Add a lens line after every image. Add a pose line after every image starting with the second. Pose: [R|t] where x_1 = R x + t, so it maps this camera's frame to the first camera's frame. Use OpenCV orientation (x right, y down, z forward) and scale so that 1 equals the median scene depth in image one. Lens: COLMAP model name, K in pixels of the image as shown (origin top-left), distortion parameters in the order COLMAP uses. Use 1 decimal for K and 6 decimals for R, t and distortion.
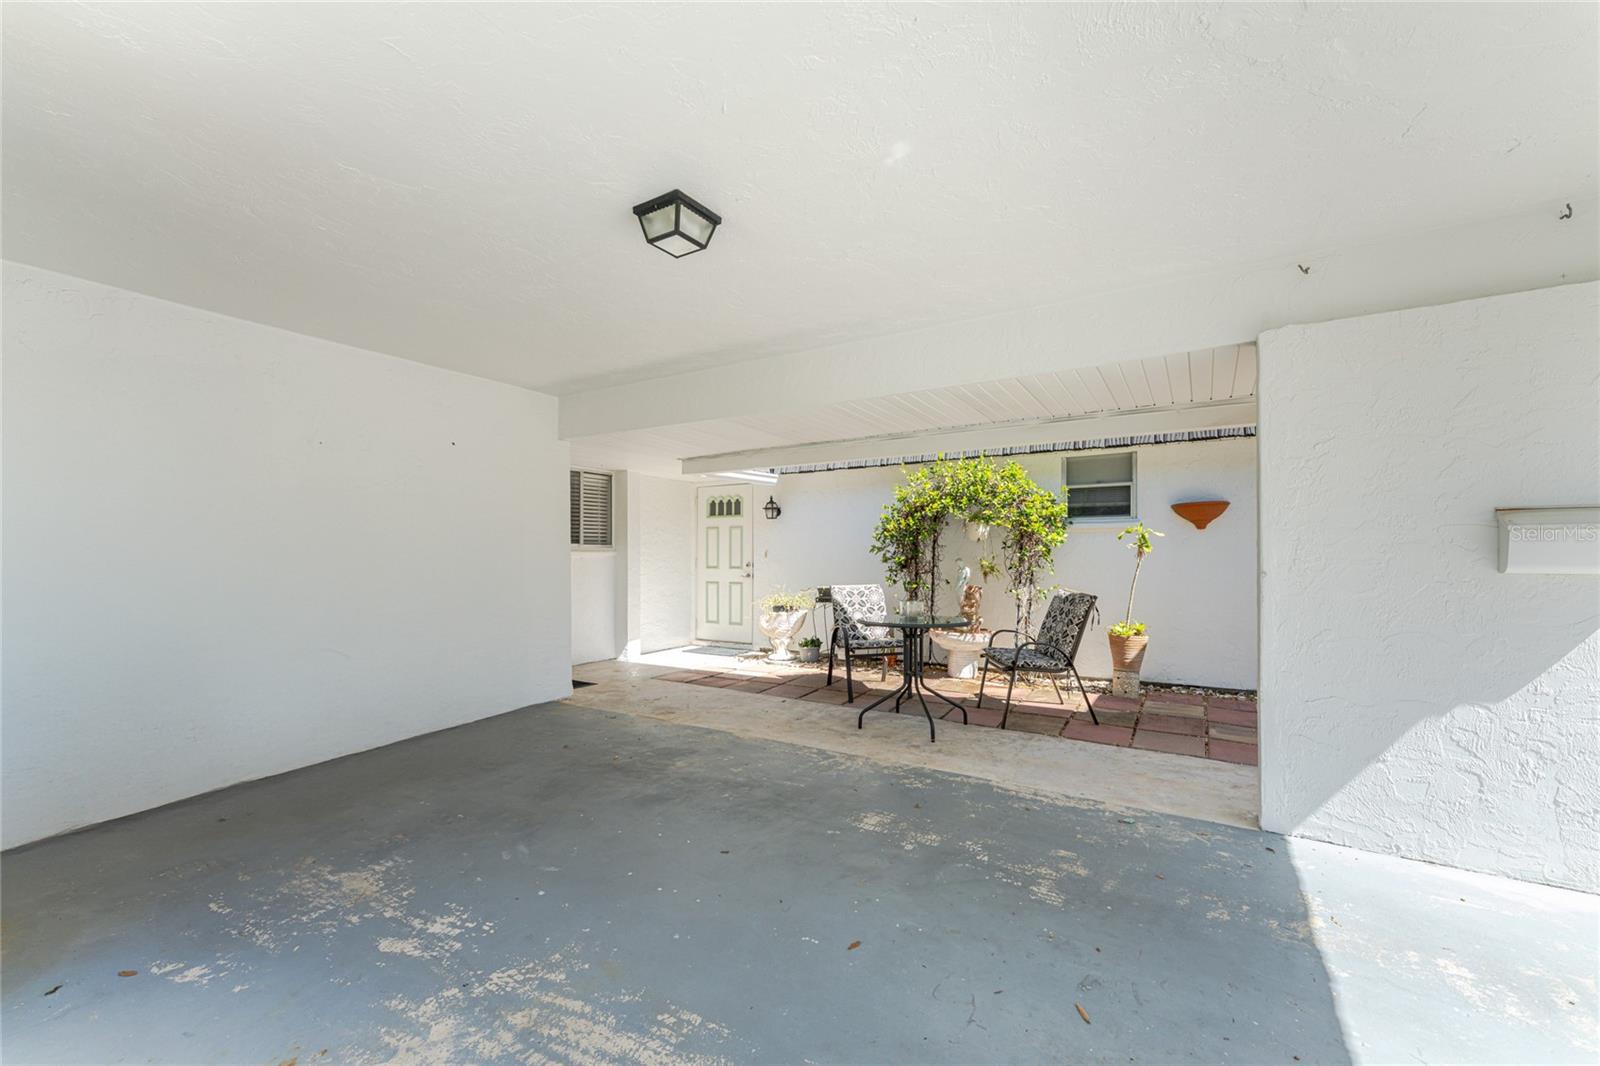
lens RADIAL K [[671.3, 0, 799.1], [0, 671.3, 558.8], [0, 0, 1]] dist [-0.000740, 0.000006]
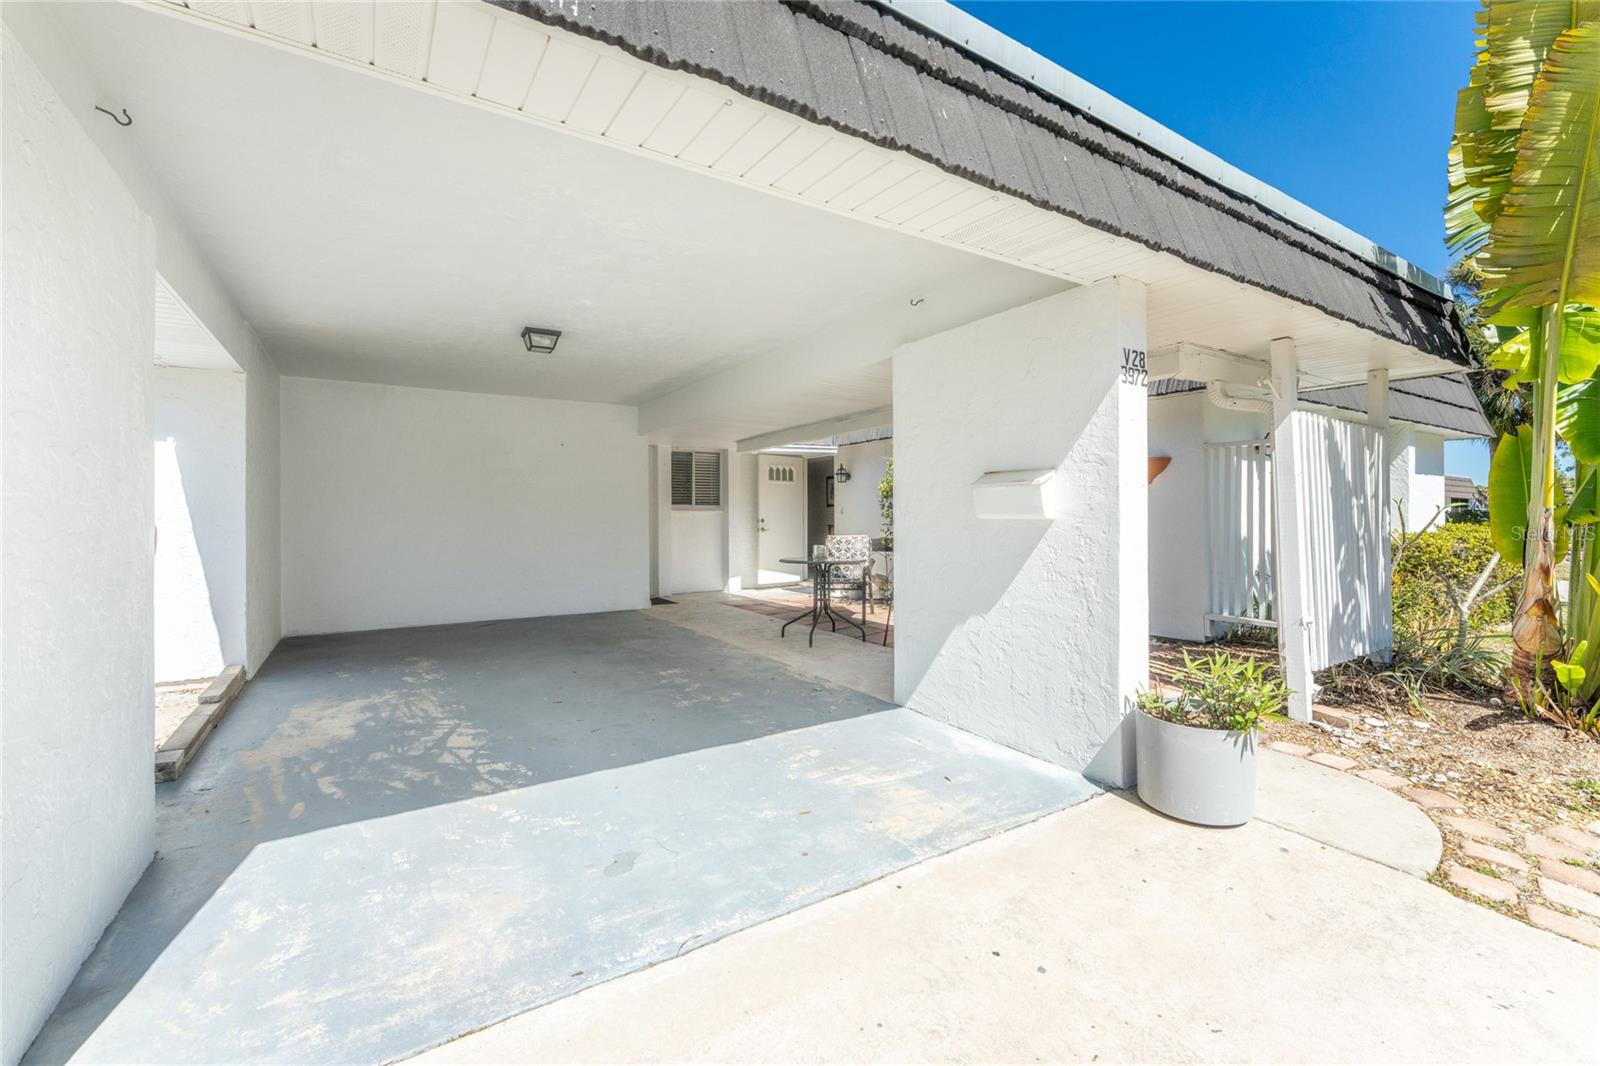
lens RADIAL K [[683.1, 0, 808.2], [0, 683.1, 515.6], [0, 0, 1]] dist [-0.001873, -0.000169]
pose [[0.901974, -0.002854, -0.431780, 0.582792], [0.000743, 0.999987, -0.005057, 0.008934], [0.431789, 0.004241, 0.901965, -0.187853]]
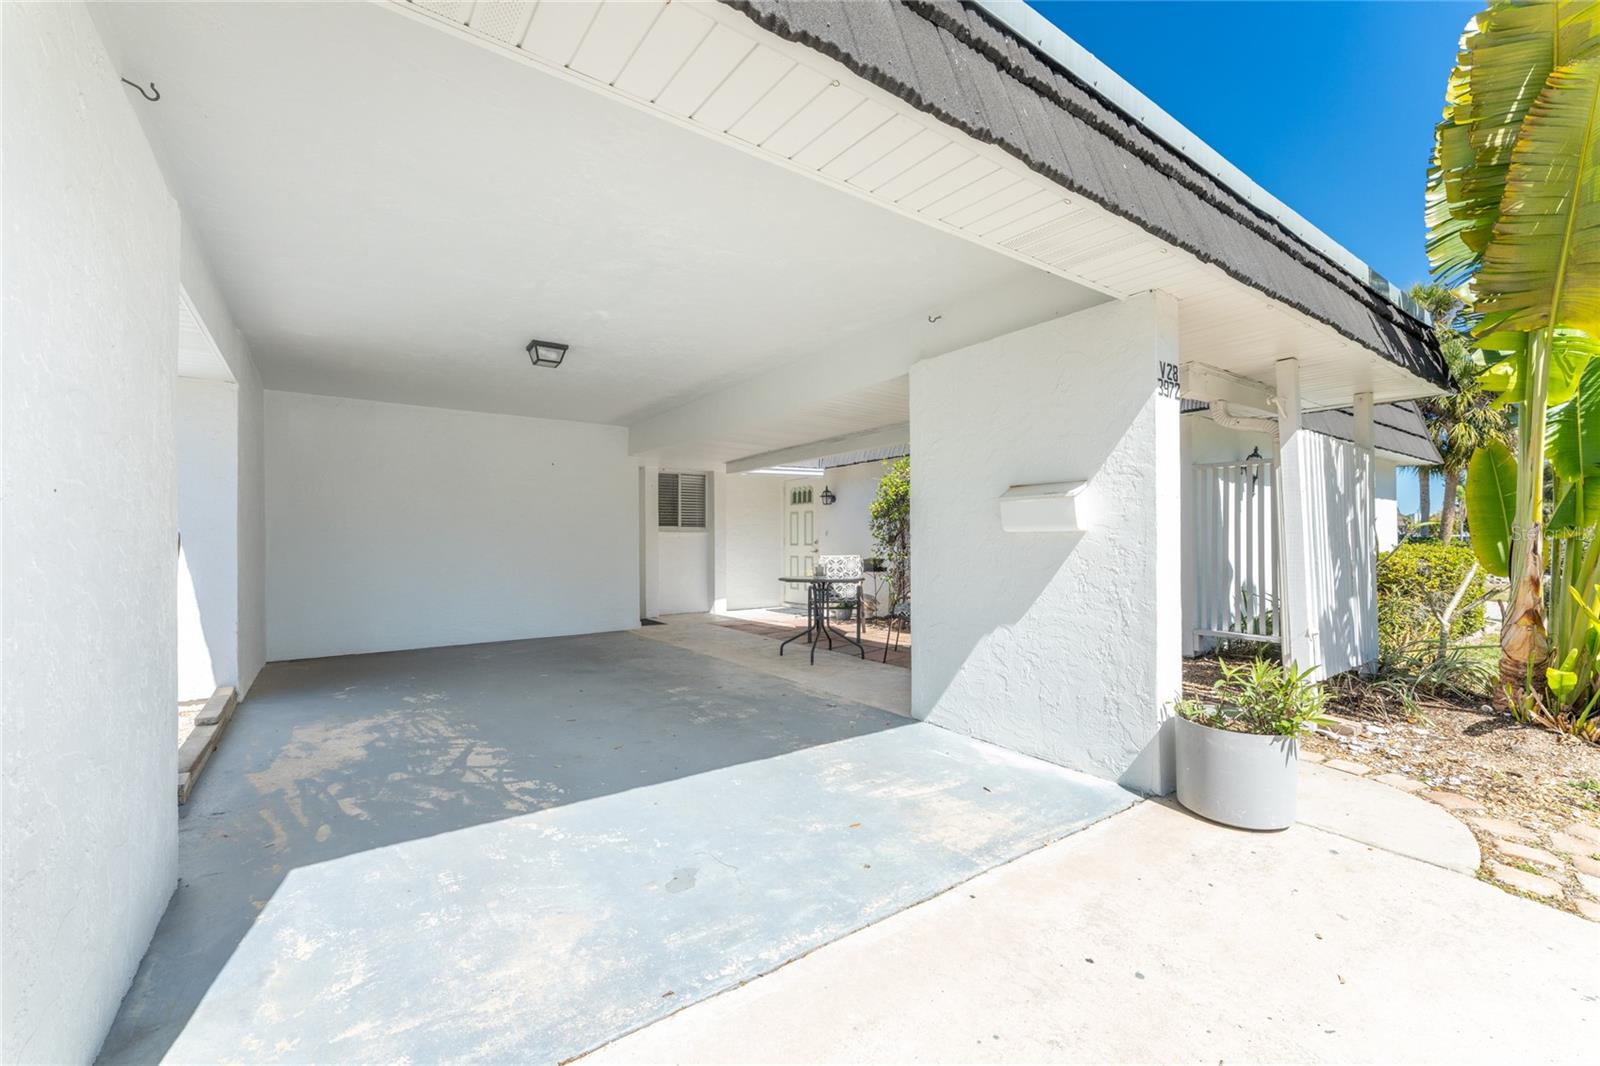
lens RADIAL K [[668.0, 0, 799.8], [0, 668.0, 540.1], [0, 0, 1]] dist [-0.001452, -0.000133]
pose [[0.921040, -0.003707, -0.389451, 0.519772], [0.000428, 0.999964, -0.008506, 0.021436], [0.389469, 0.007668, 0.921008, -0.197776]]
